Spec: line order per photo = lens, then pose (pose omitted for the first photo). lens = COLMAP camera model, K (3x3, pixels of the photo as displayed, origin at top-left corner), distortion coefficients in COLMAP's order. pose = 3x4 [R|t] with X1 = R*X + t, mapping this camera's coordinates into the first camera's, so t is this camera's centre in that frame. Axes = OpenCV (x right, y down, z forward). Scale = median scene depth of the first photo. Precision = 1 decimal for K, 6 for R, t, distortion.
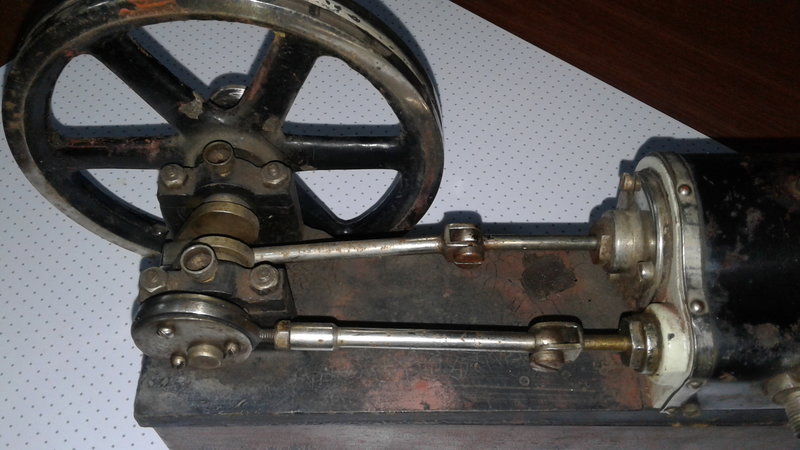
lens RADIAL K [[730.7, 0, 400.0], [0, 730.7, 225.0], [0, 0, 1]] dist [0.093914, -0.243347]
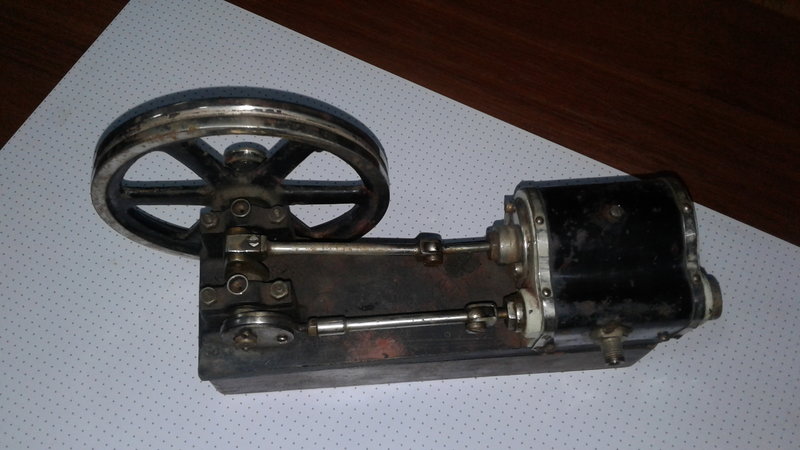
lens RADIAL K [[730.7, 0, 400.0], [0, 730.7, 225.0], [0, 0, 1]] dist [0.093914, -0.243347]
pose [[0.996447, -0.060034, 0.059071, -0.010731], [0.049587, 0.985099, 0.164685, -0.296080], [-0.068078, -0.161170, 0.984576, -0.519694]]
